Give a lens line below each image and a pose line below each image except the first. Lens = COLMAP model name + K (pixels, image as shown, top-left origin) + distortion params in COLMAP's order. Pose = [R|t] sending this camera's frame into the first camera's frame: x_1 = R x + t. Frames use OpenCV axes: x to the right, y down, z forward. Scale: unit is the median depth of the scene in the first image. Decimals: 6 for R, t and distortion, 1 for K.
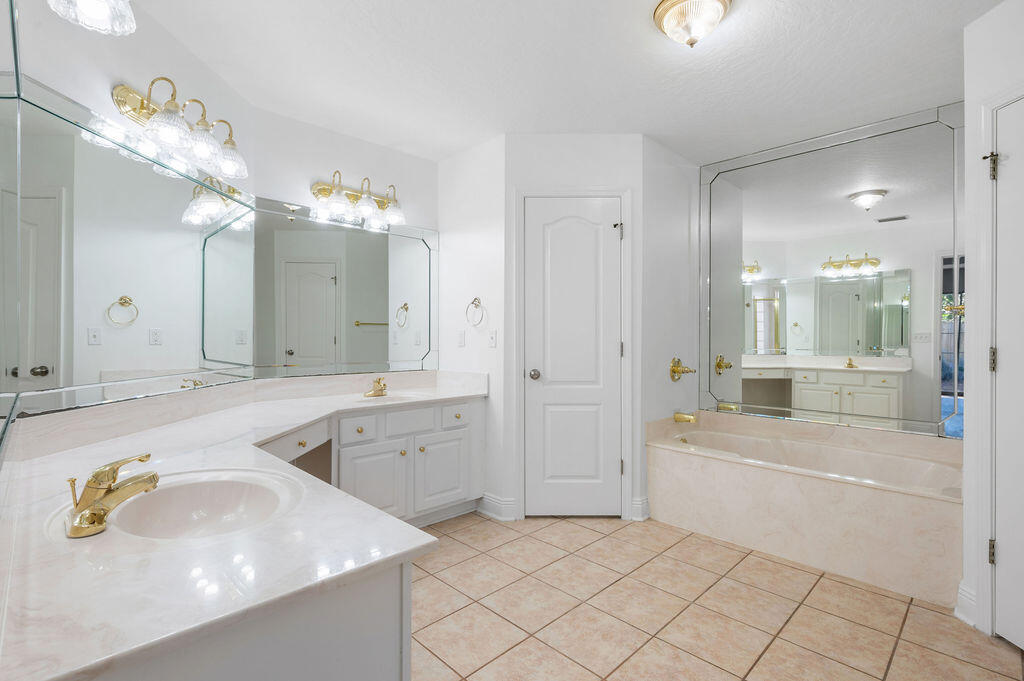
lens RADIAL K [[478.3, 0, 513.3], [0, 478.3, 341.8], [0, 0, 1]] dist [0.000310, -0.000762]
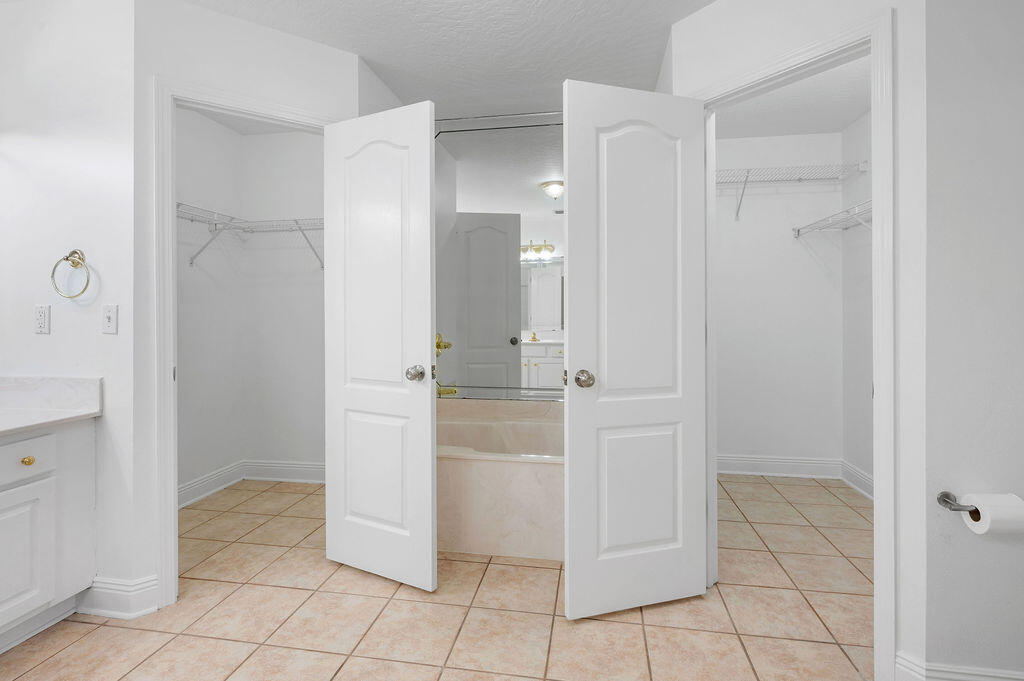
lens RADIAL K [[478.3, 0, 513.8], [0, 478.3, 313.7], [0, 0, 1]] dist [0.000310, -0.000762]
pose [[0.810190, -0.004340, 0.586151, 0.016175], [0.010451, 0.999921, -0.007043, -0.004611], [-0.586074, 0.011832, 0.810171, 0.218782]]
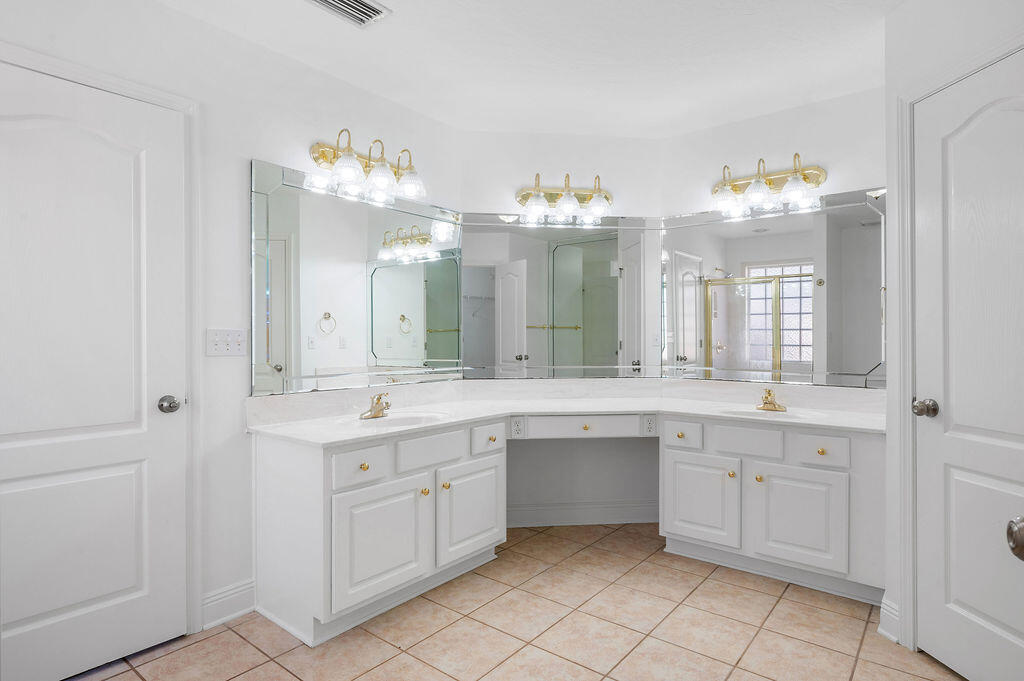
lens RADIAL K [[551.7, 0, 507.4], [0, 551.7, 338.5], [0, 0, 1]] dist [-0.001937, -0.001393]
pose [[0.107809, 0.004688, -0.994161, 0.649985], [-0.000799, 0.999989, 0.004628, -0.017792], [0.994171, 0.000296, 0.107811, 0.433530]]
